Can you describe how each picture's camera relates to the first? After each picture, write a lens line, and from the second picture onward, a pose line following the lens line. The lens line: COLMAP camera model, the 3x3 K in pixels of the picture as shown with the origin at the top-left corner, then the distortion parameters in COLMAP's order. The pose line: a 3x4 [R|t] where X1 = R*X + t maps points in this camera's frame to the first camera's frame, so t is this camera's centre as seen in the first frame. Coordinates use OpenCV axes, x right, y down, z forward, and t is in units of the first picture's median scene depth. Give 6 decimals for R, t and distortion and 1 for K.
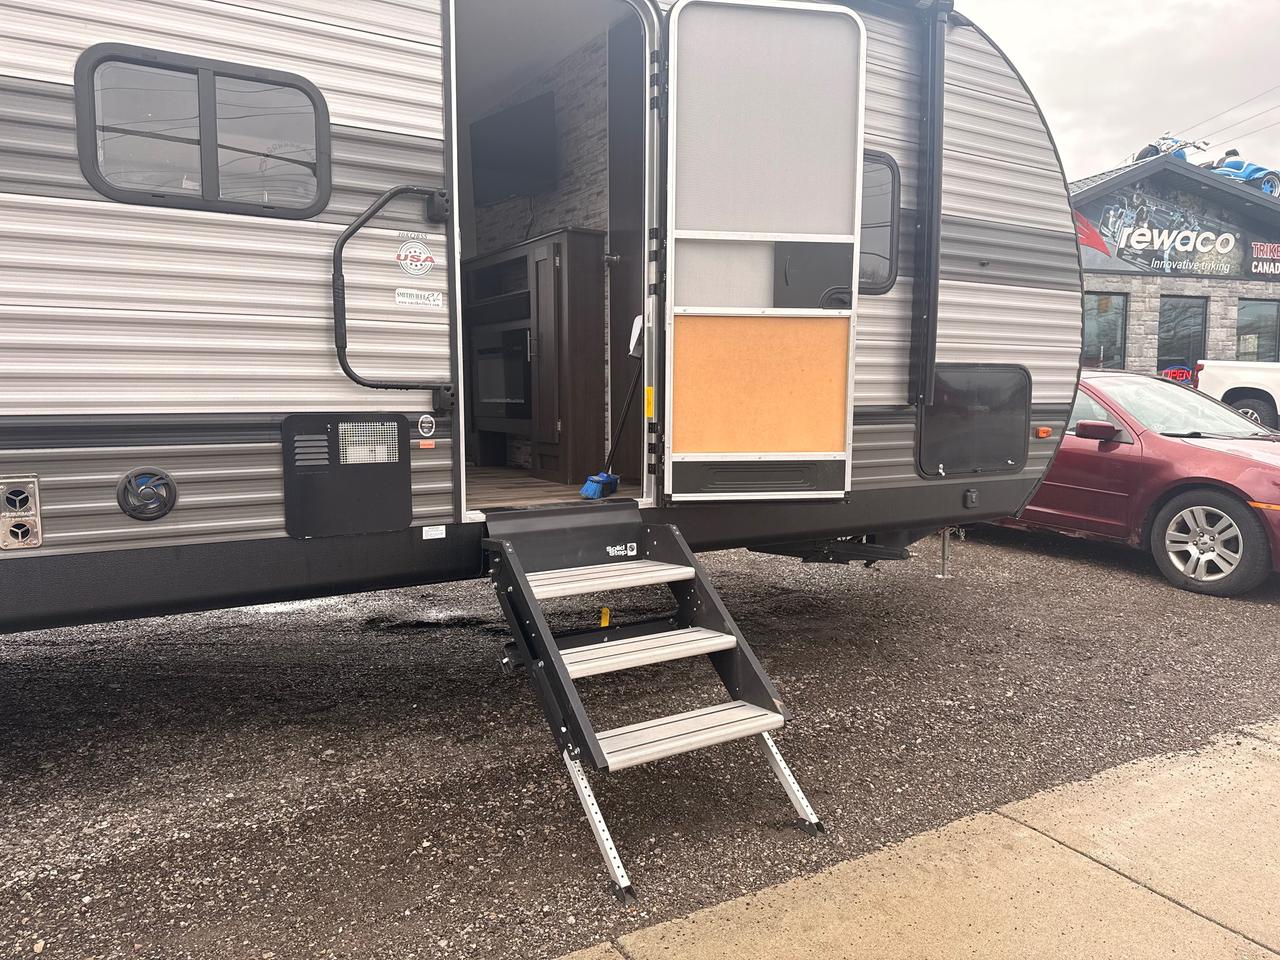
lens RADIAL K [[903.1, 0, 637.3], [0, 903.1, 495.0], [0, 0, 1]] dist [0.098787, -0.123804]
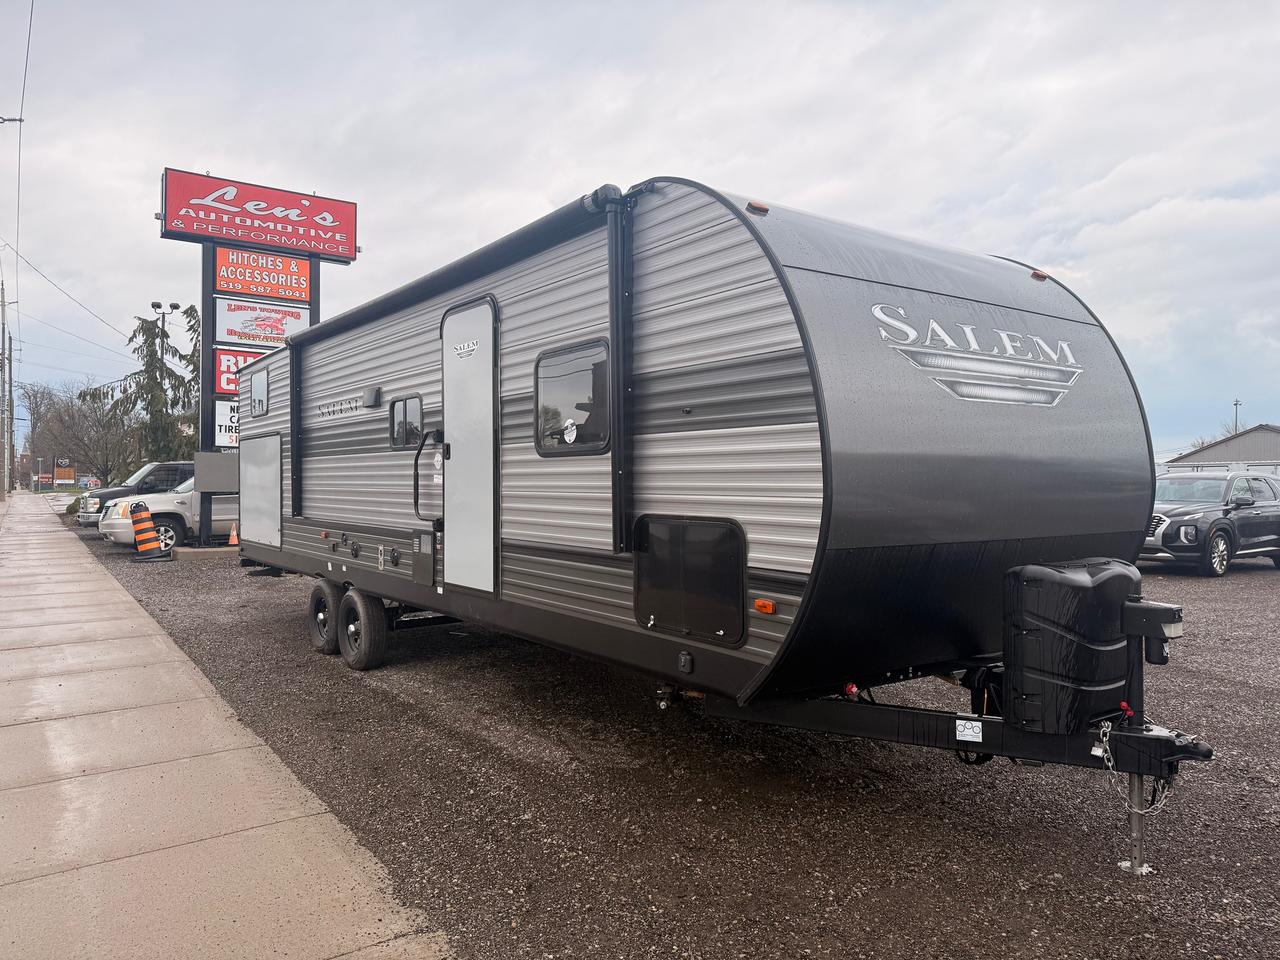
lens RADIAL K [[895.0, 0, 640.0], [0, 895.0, 480.0], [0, 0, 1]] dist [0.101817, -0.143142]
pose [[0.079549, -0.002734, -0.996827, 1.885703], [-0.118011, 0.992938, -0.012141, -0.240855], [0.989821, 0.118603, 0.078665, 1.292450]]
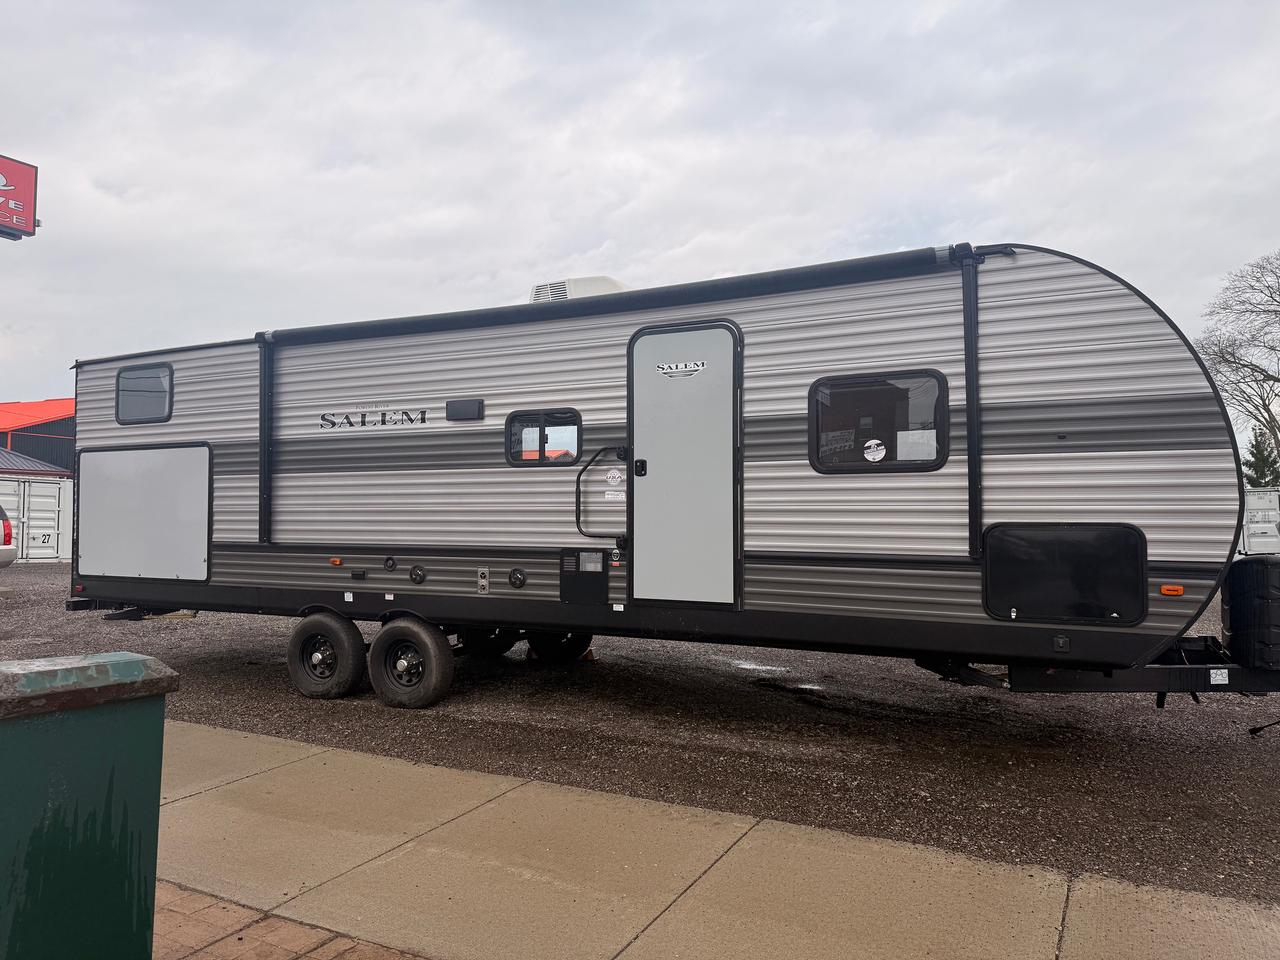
lens RADIAL K [[895.0, 0, 640.0], [0, 895.0, 480.0], [0, 0, 1]] dist [0.101817, -0.143142]
pose [[0.532616, -0.031233, -0.845781, 1.547650], [-0.098432, 0.990252, -0.098554, -0.050166], [0.840614, 0.135743, 0.524349, -0.050963]]
